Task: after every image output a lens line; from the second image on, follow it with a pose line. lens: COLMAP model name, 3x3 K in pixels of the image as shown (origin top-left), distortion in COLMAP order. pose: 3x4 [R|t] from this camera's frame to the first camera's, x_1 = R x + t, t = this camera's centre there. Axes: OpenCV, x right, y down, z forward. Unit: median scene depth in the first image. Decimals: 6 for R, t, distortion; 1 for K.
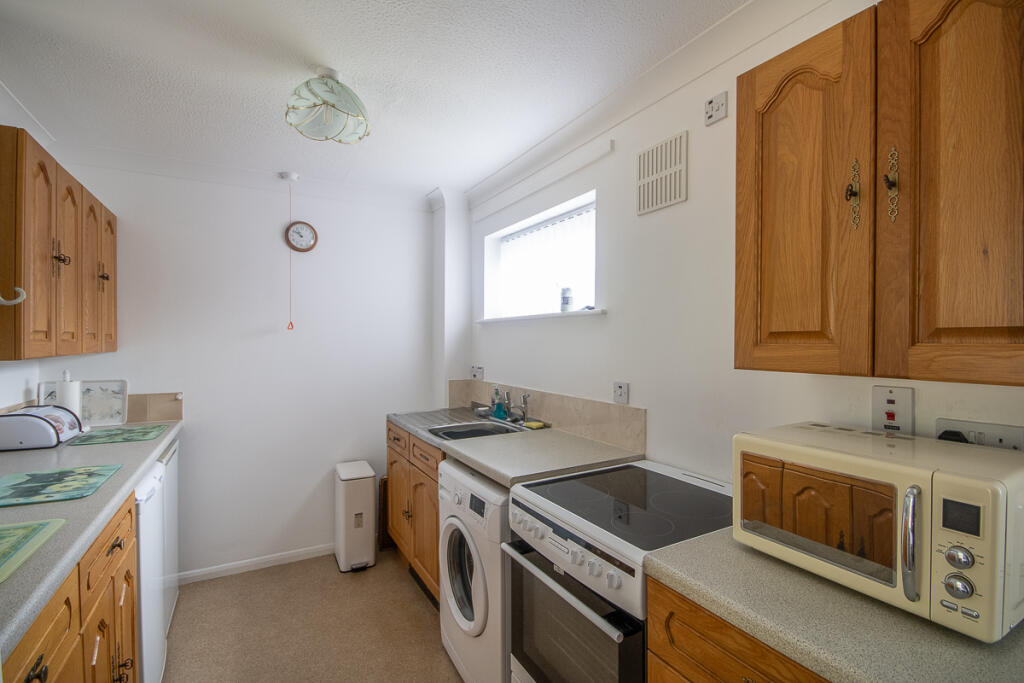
lens RADIAL K [[469.7, 0, 511.7], [0, 469.7, 344.7], [0, 0, 1]] dist [0.000076, -0.006254]
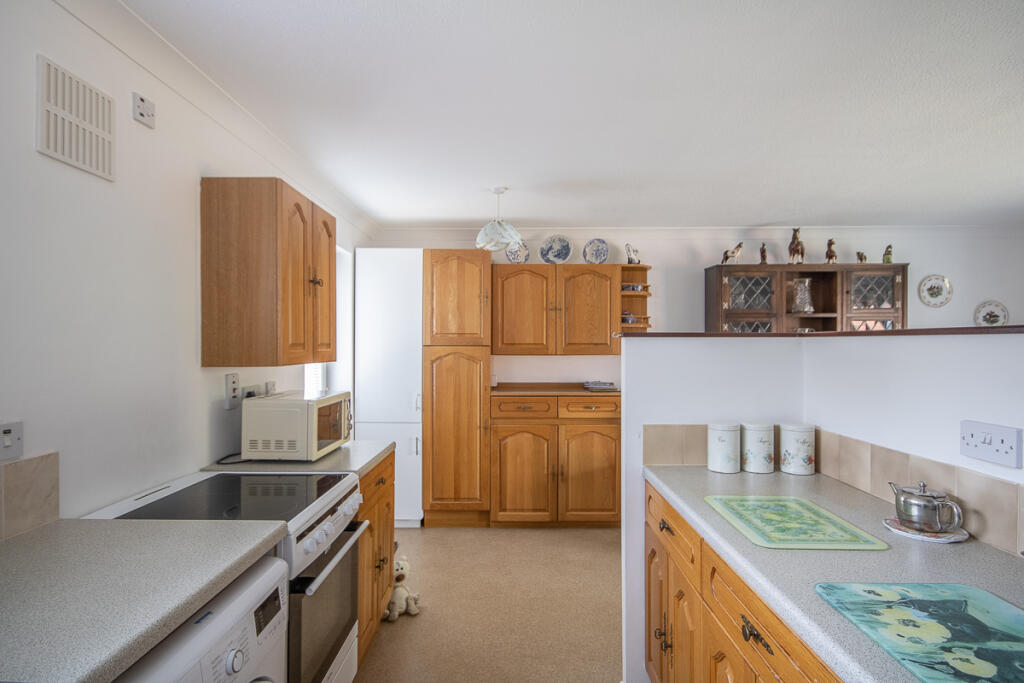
lens RADIAL K [[510.7, 0, 509.2], [0, 510.7, 342.5], [0, 0, 1]] dist [-0.004605, 0.000506]
pose [[-0.871498, 0.000377, 0.490400, -0.641404], [0.001273, 0.999998, 0.001495, -0.018695], [-0.490398, 0.001927, -0.871496, 1.334888]]
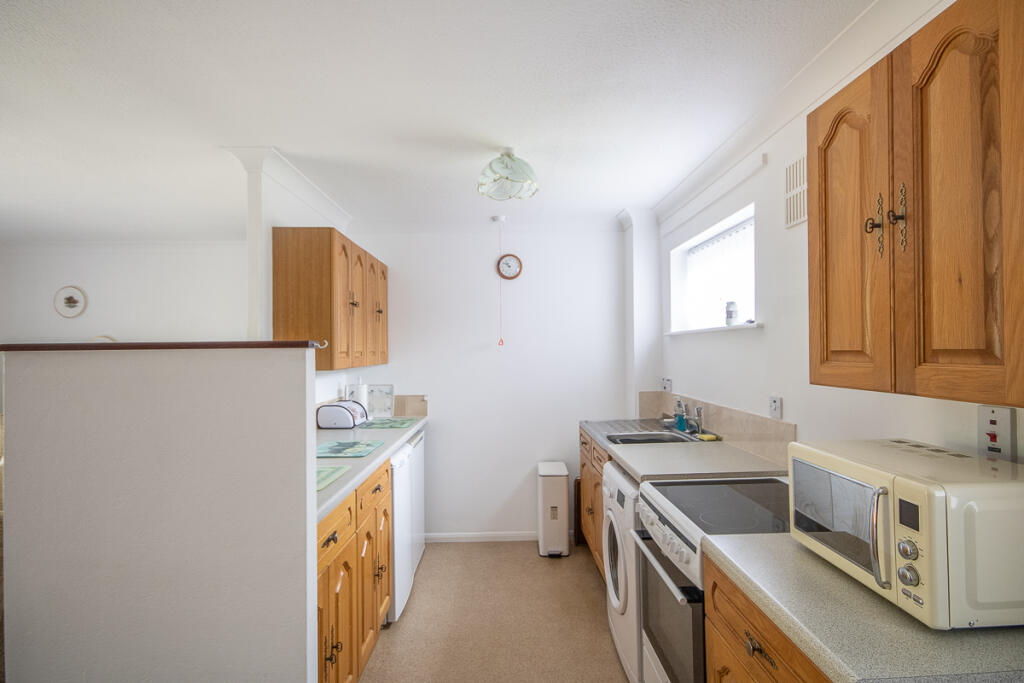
lens RADIAL K [[510.7, 0, 511.5], [0, 510.7, 345.6], [0, 0, 1]] dist [-0.004605, 0.000506]
pose [[0.882254, -0.014610, -0.470546, 0.268747], [0.007043, 0.999816, -0.017838, -0.013392], [0.470720, 0.012424, 0.882195, -0.226260]]
